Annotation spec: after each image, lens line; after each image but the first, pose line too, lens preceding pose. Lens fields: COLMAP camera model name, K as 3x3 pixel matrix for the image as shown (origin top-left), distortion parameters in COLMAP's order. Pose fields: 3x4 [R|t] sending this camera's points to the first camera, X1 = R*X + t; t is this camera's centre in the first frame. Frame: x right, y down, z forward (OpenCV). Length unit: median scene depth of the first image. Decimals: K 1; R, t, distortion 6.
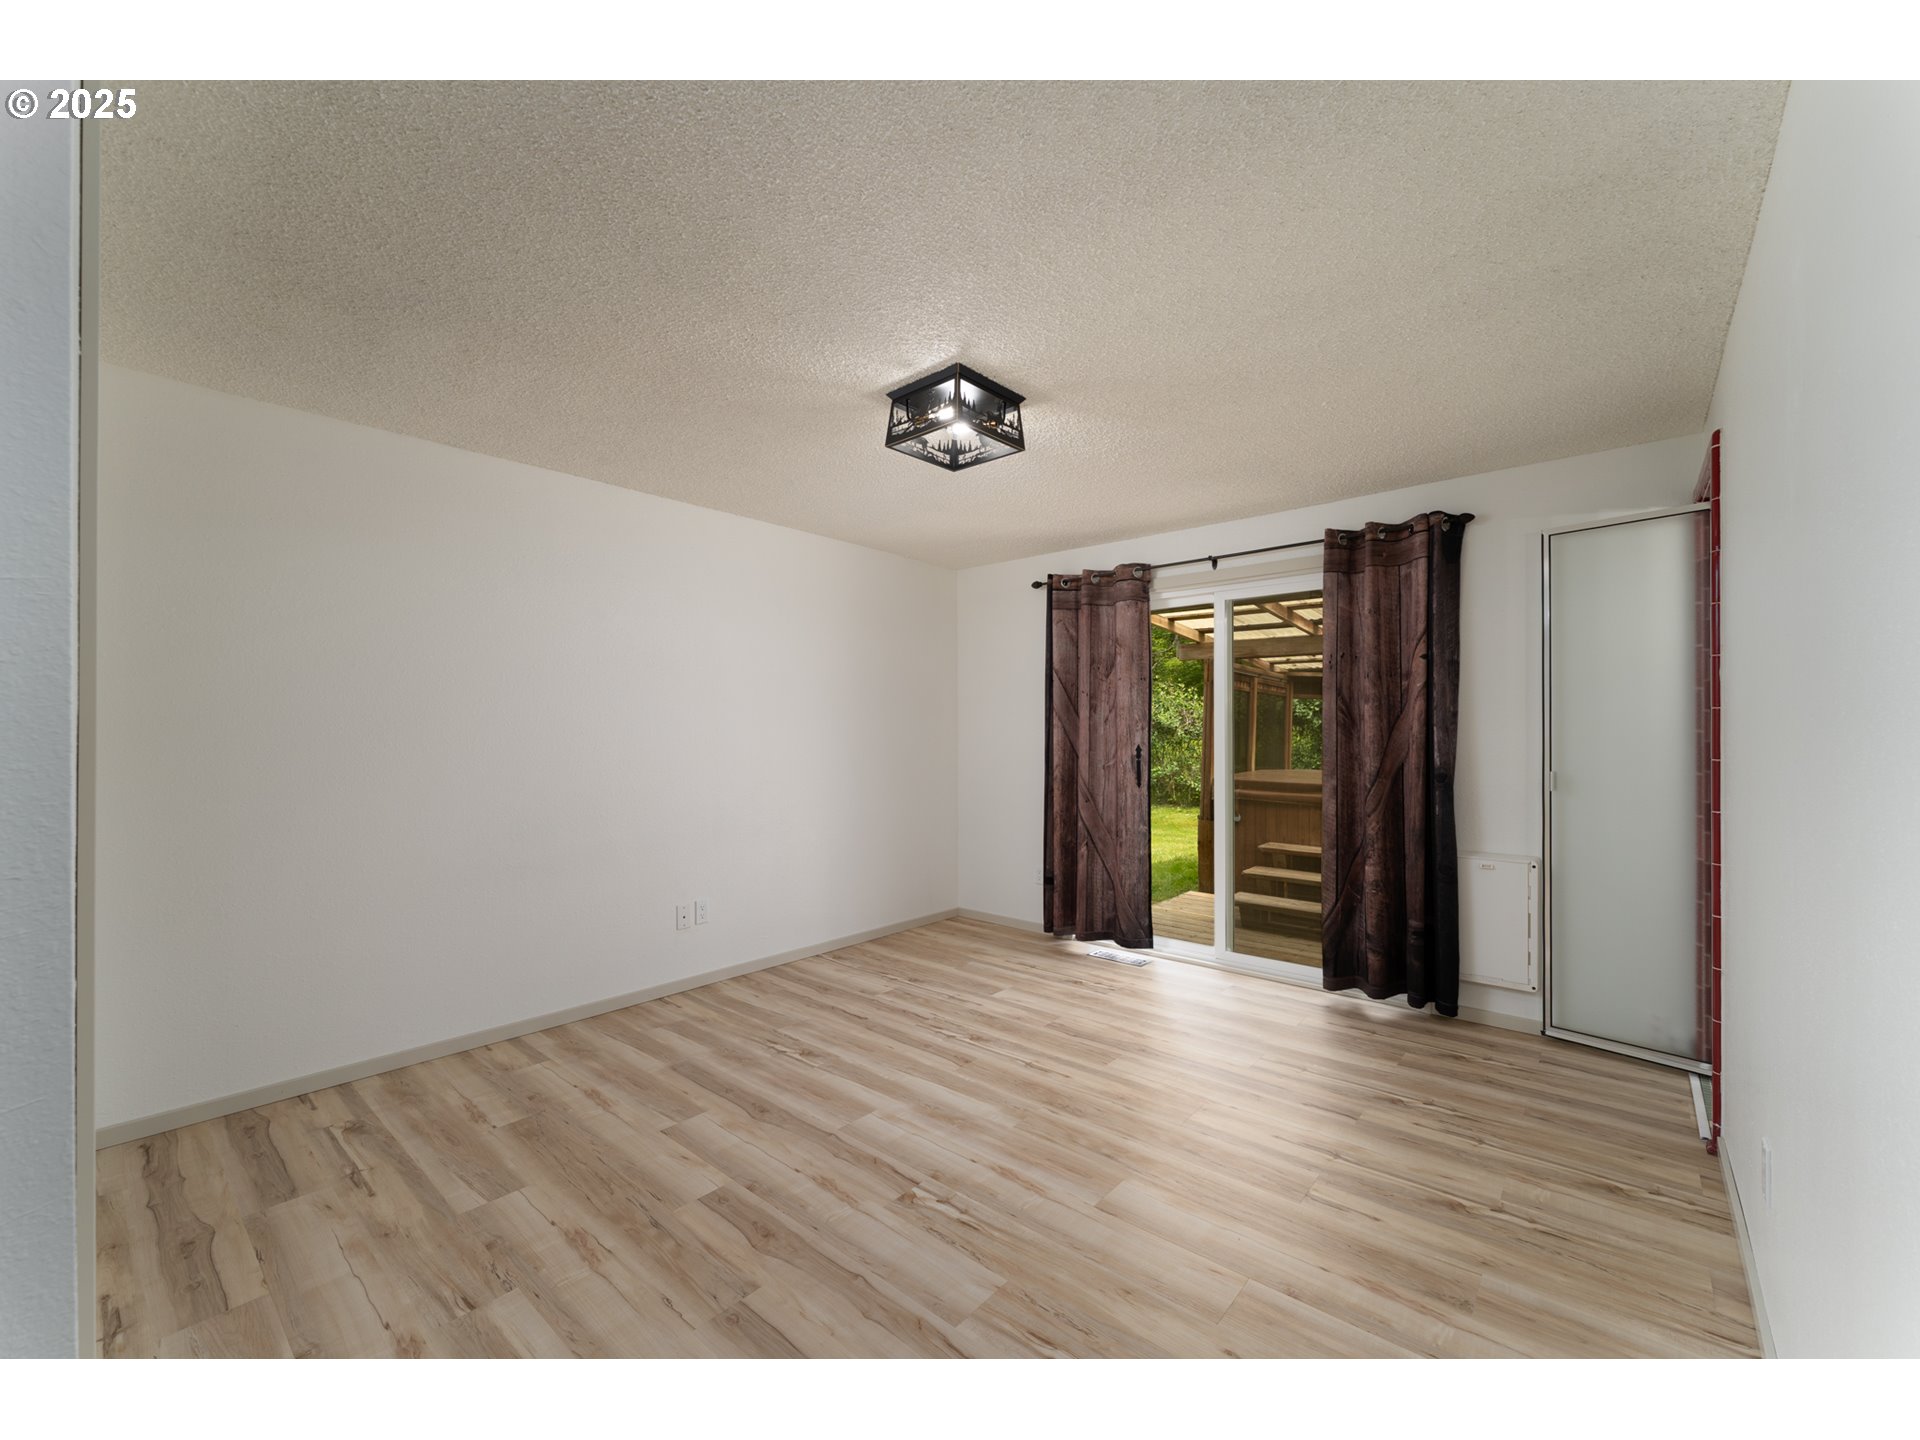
lens RADIAL K [[804.4, 0, 950.5], [0, 804.4, 727.8], [0, 0, 1]] dist [0.001337, -0.001828]
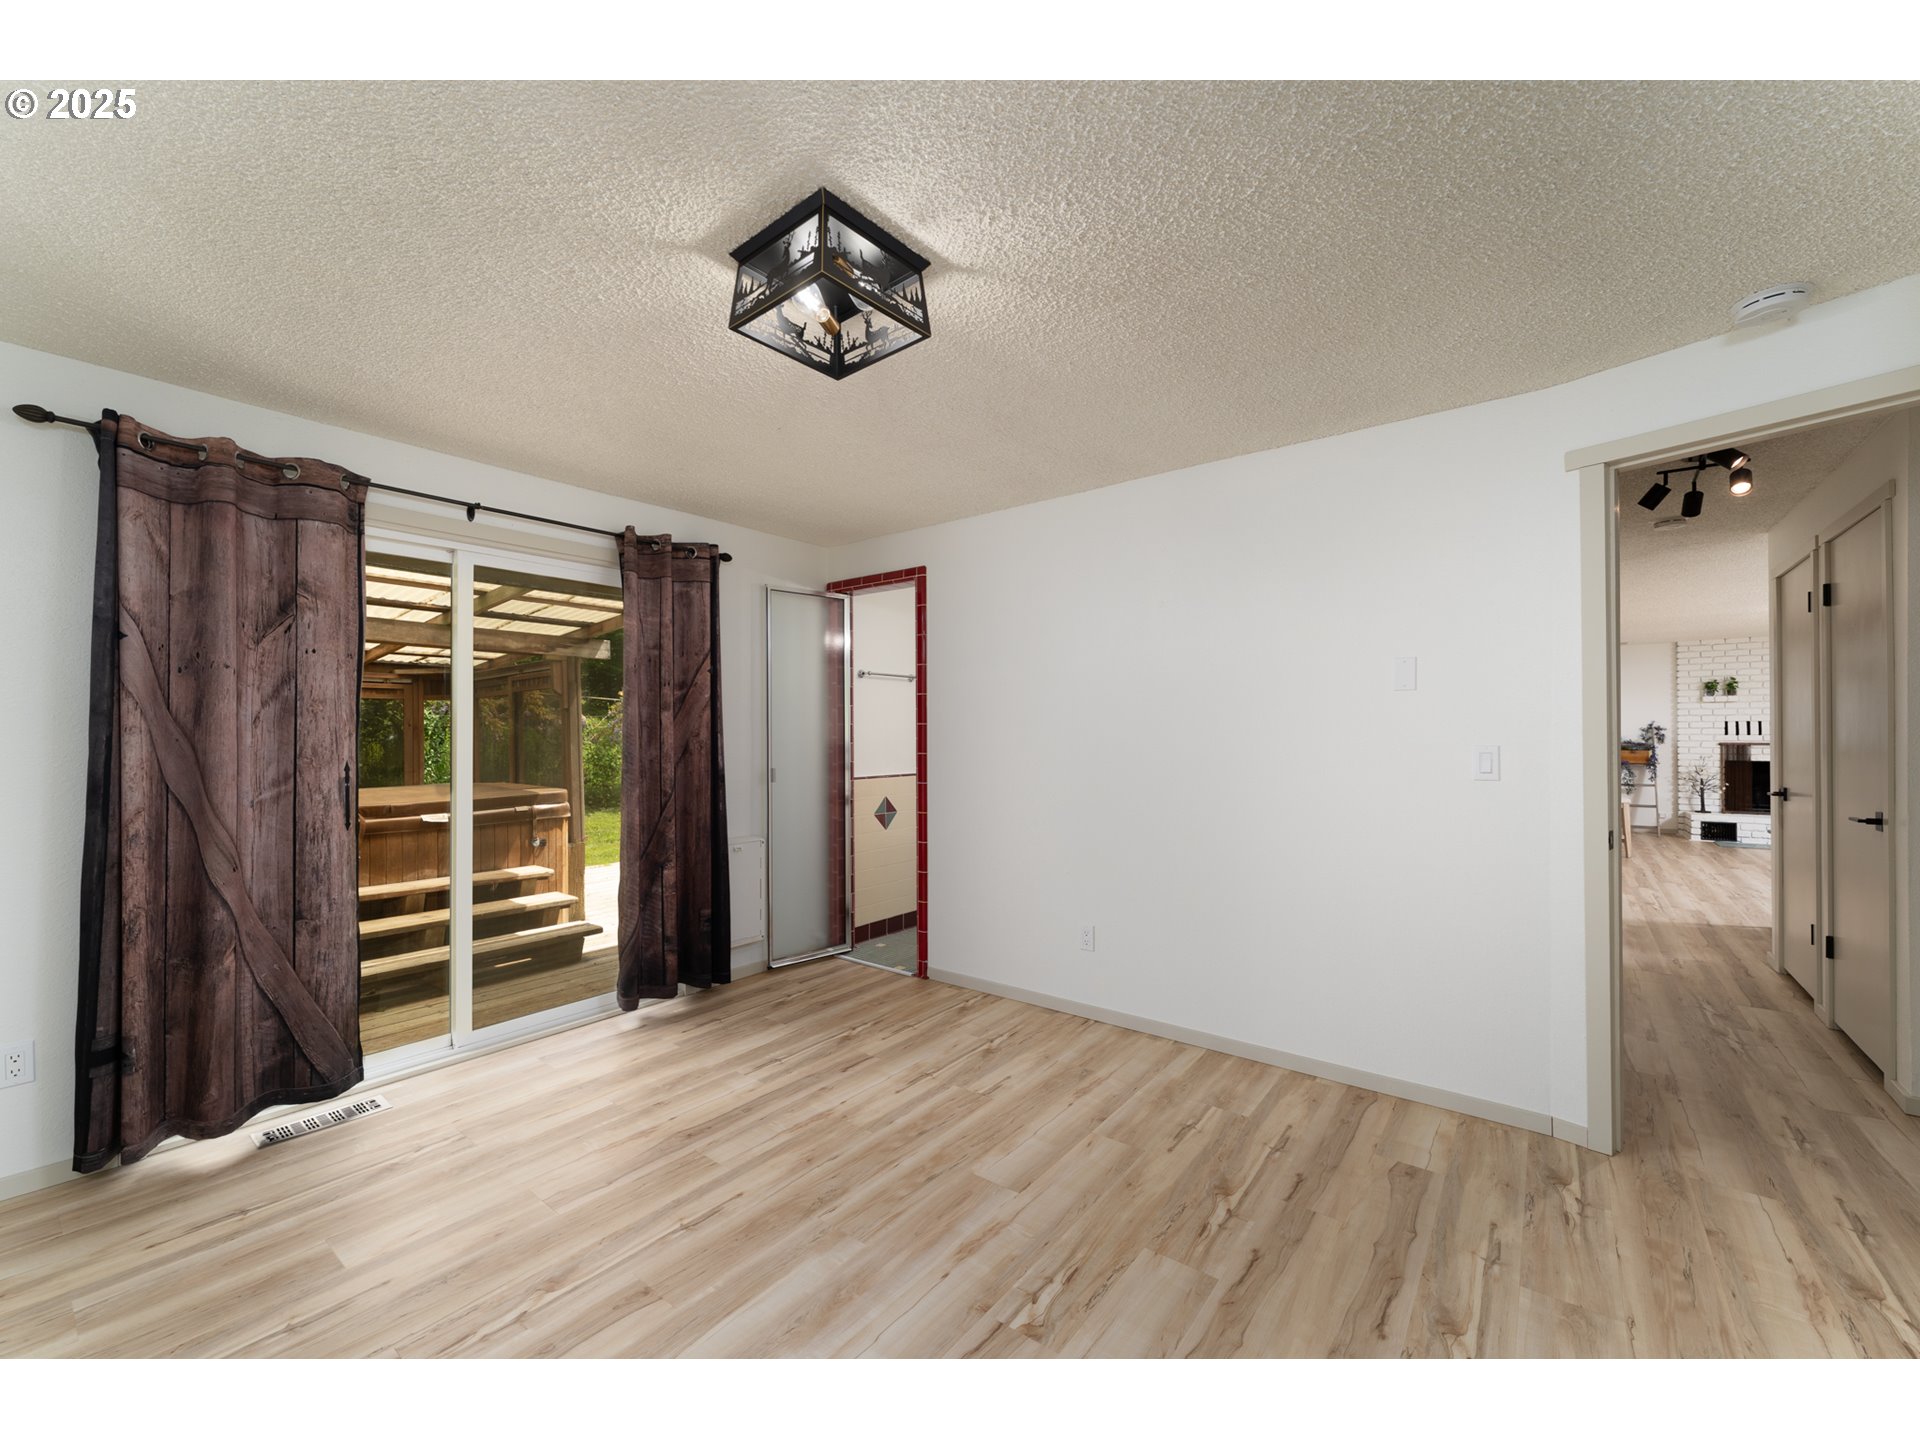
lens RADIAL K [[804.4, 0, 950.5], [0, 804.4, 727.8], [0, 0, 1]] dist [0.001337, -0.001828]
pose [[-0.095871, 0.009729, 0.995346, -0.520633], [-0.002470, 0.999947, -0.010012, 0.000598], [-0.995391, -0.003418, -0.095842, 0.721479]]
